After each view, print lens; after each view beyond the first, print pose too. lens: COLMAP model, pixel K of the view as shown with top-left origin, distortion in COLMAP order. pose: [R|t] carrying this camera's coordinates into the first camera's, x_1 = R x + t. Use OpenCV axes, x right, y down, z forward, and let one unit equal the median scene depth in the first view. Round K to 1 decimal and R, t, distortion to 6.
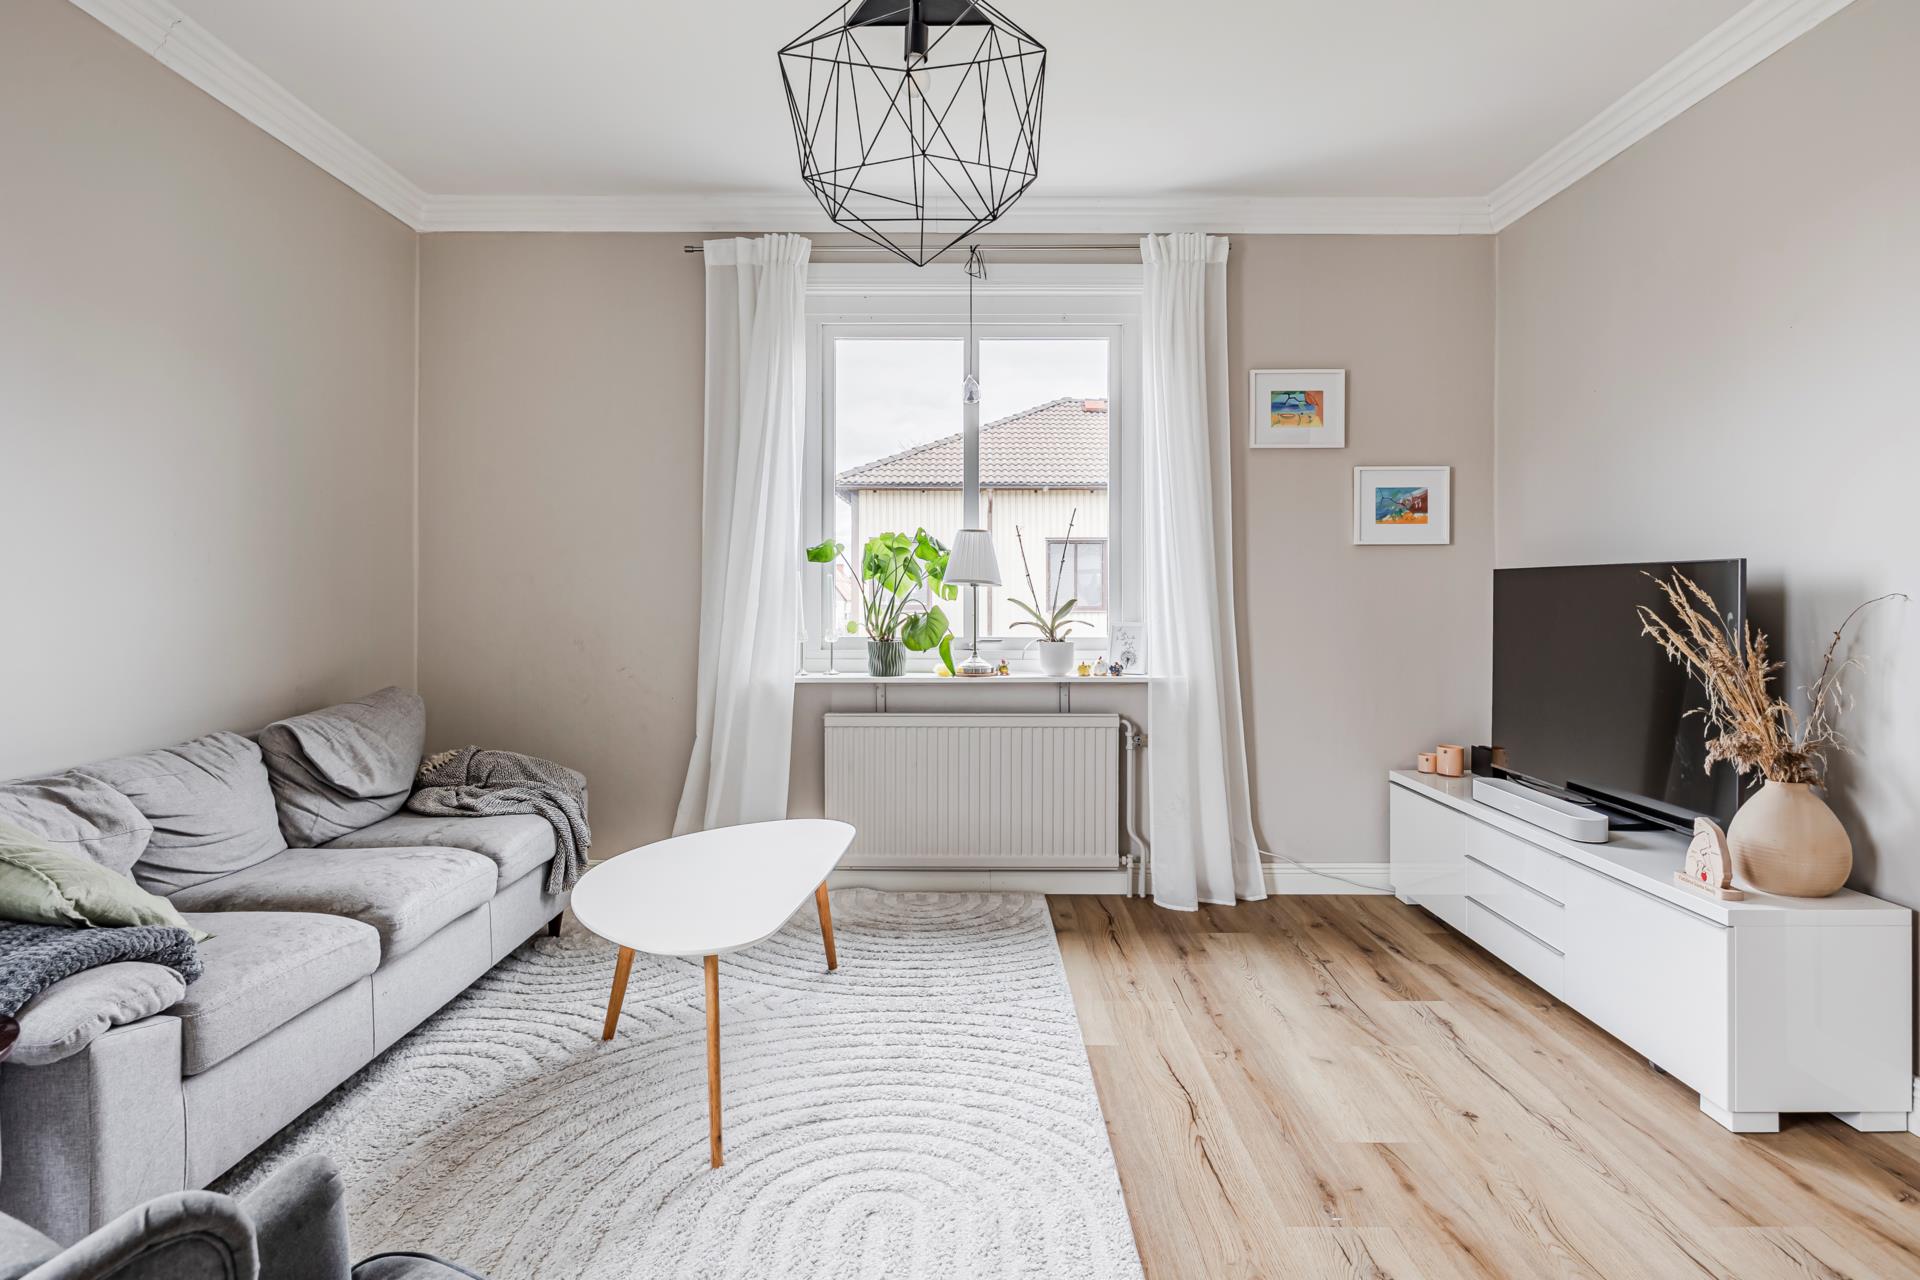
lens RADIAL K [[1080.1, 0, 960.0], [0, 1080.1, 585.4], [0, 0, 1]] dist [-0.002621, -0.001190]
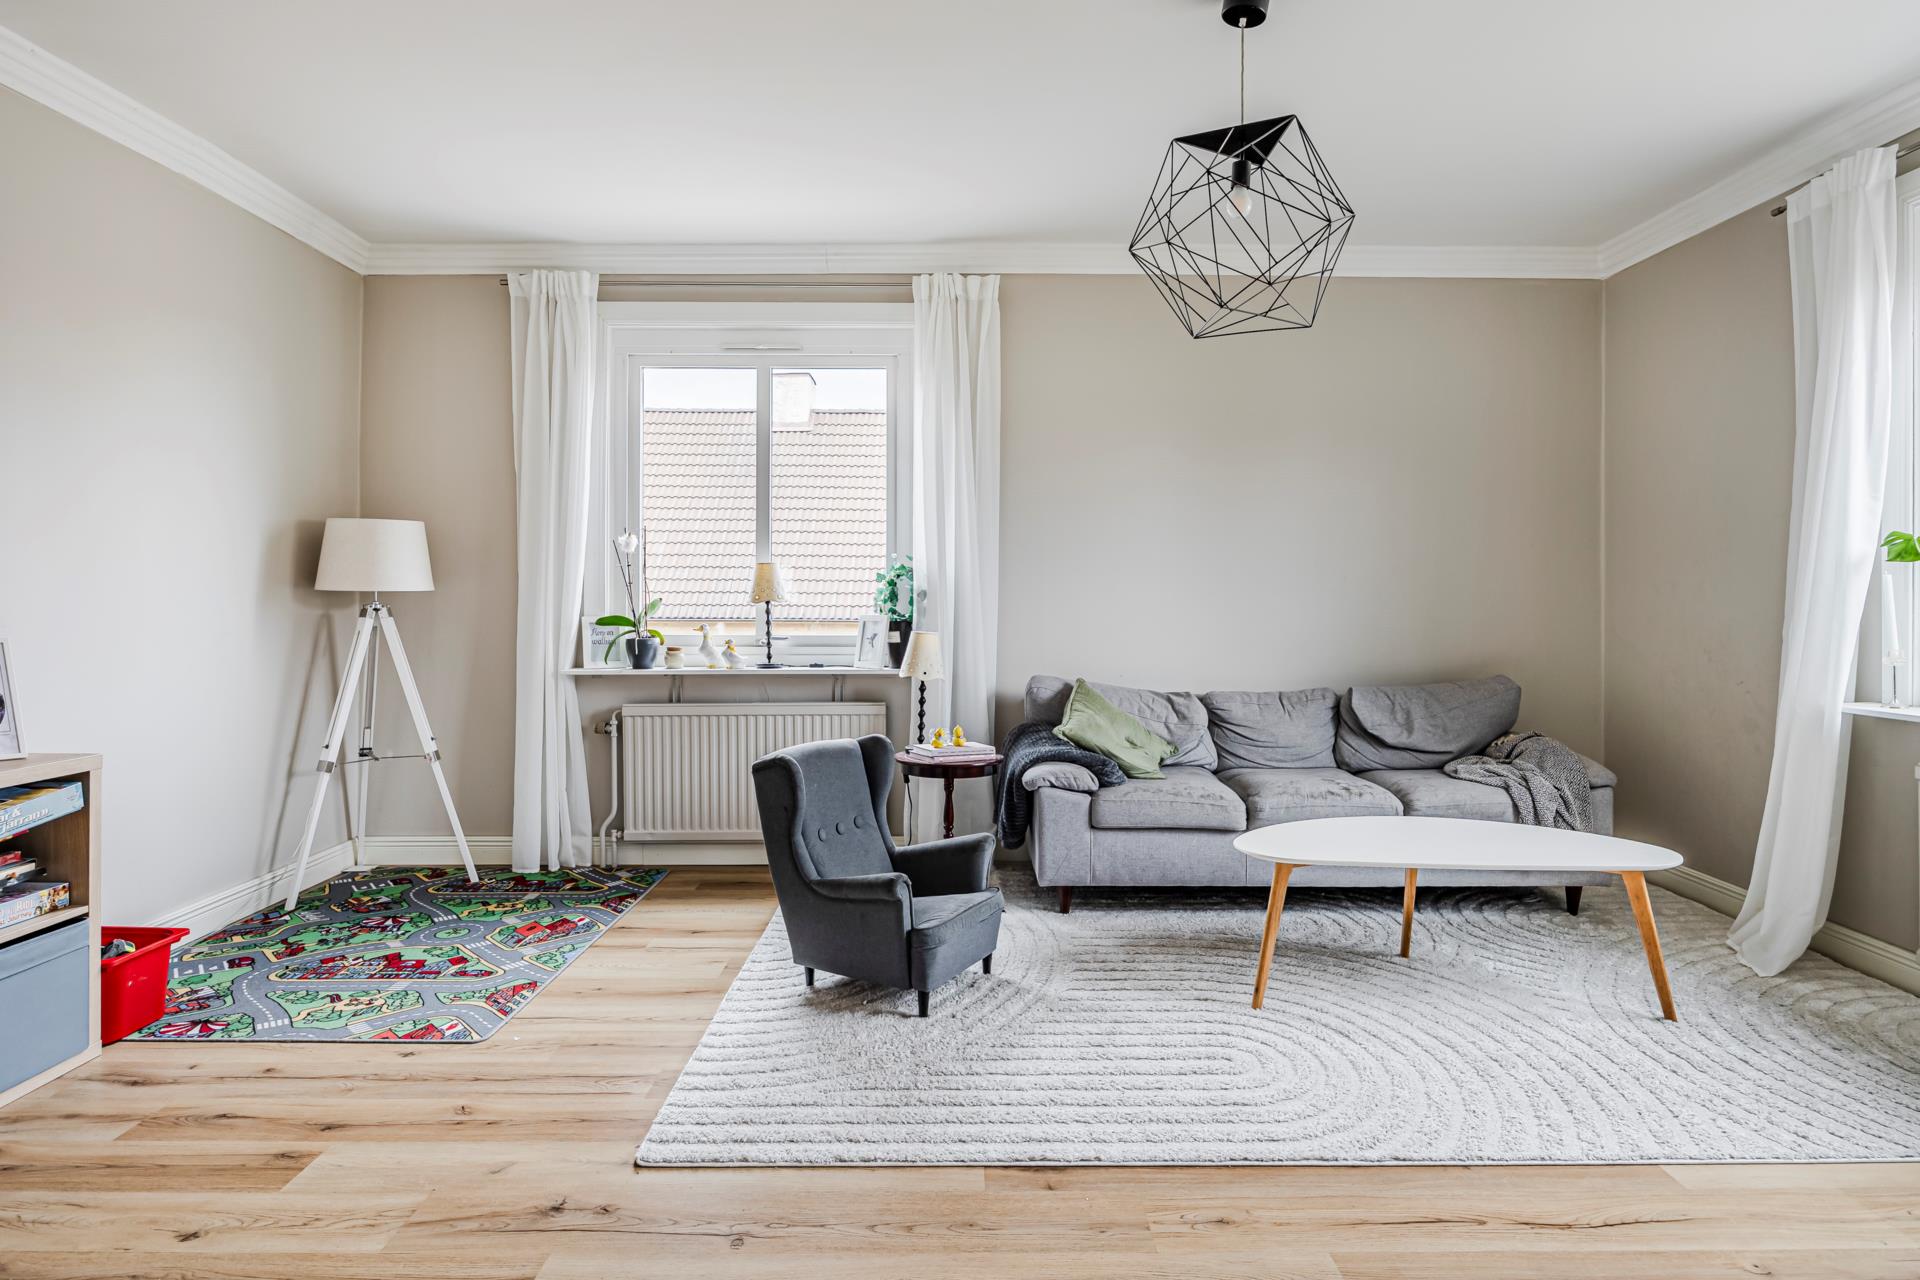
lens RADIAL K [[1061.2, 0, 961.7], [0, 1061.2, 601.5], [0, 0, 1]] dist [0.001057, -0.001631]
pose [[0.011370, 0.004420, -0.999926, 0.777364], [0.001927, 0.999988, 0.004443, 0.002251], [0.999934, -0.001977, 0.011361, 0.411329]]
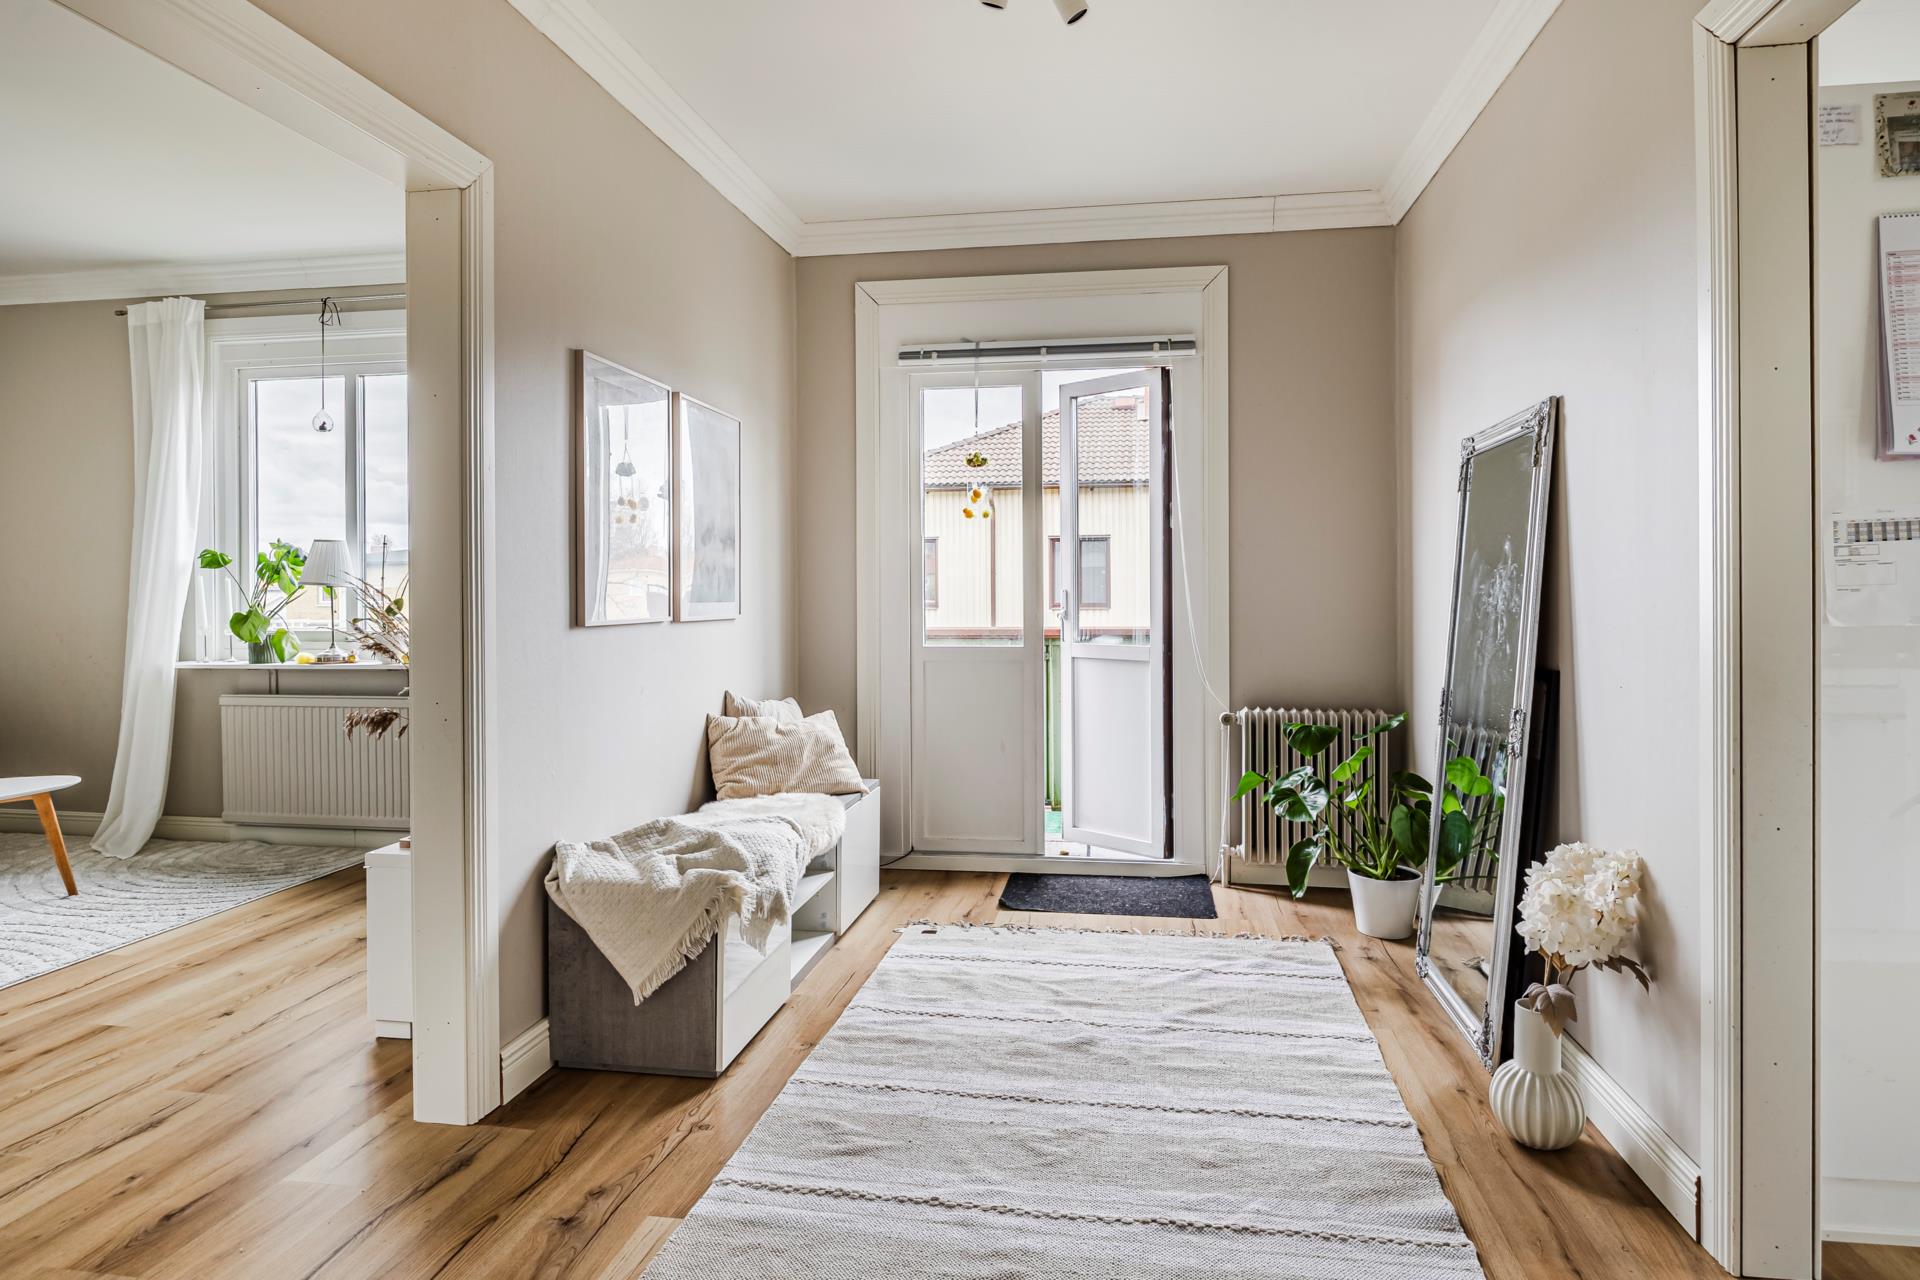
lens RADIAL K [[1082.9, 0, 963.7], [0, 1082.9, 591.0], [0, 0, 1]] dist [0.002151, 0.000754]
pose [[0.985112, -0.005325, -0.171829, 1.145612], [0.006505, 0.999959, 0.006305, 0.002151], [0.171788, -0.007329, 0.985107, -0.060568]]
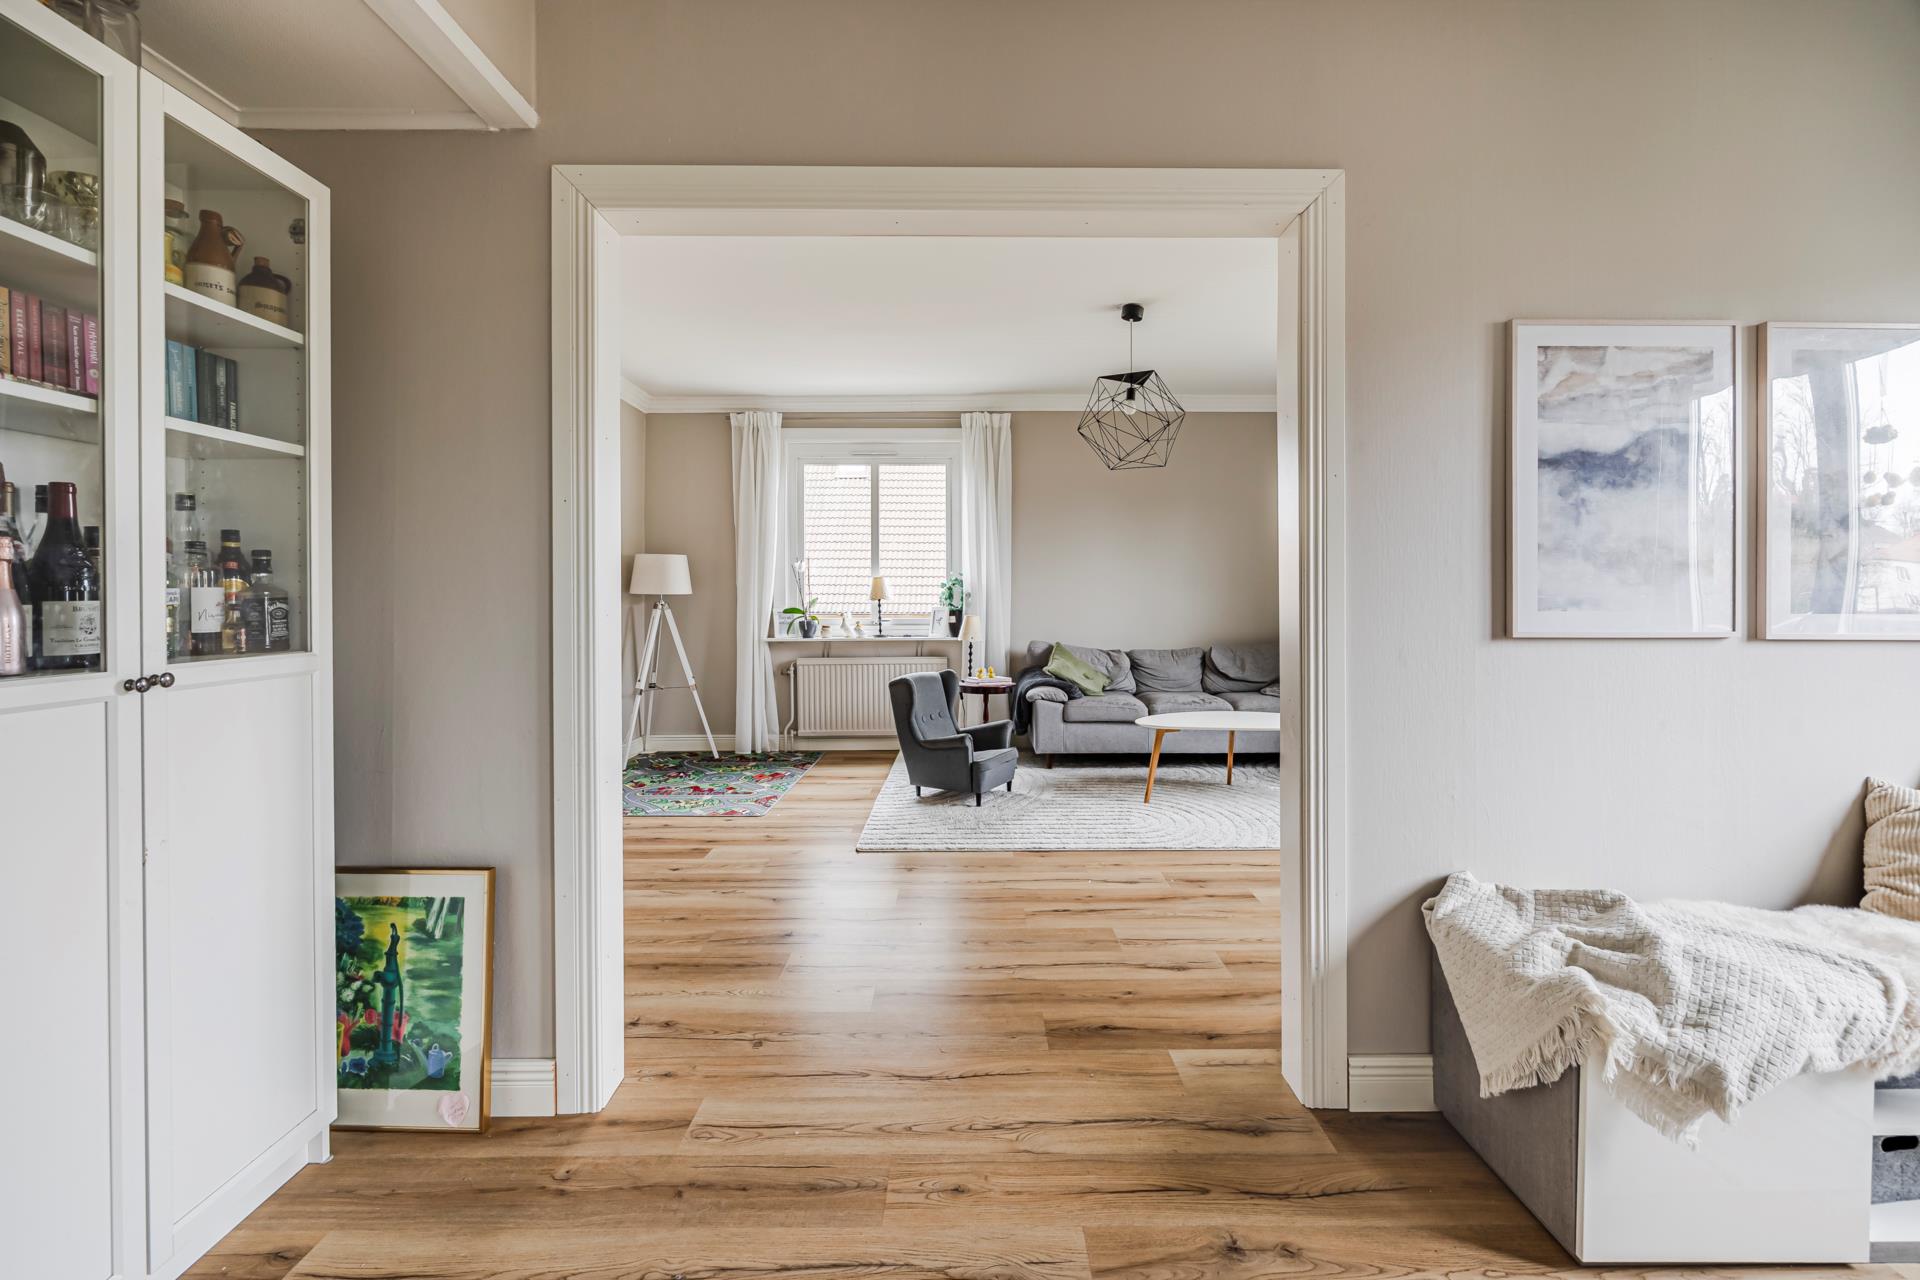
lens RADIAL K [[810.5, 0, 961.8], [0, 810.5, 597.8], [0, 0, 1]] dist [-0.001953, -0.000104]
pose [[-0.001177, 0.001061, -0.999999, 1.261950], [0.006470, 0.999979, 0.001054, 0.003636], [0.999978, -0.006468, -0.001184, 0.362770]]
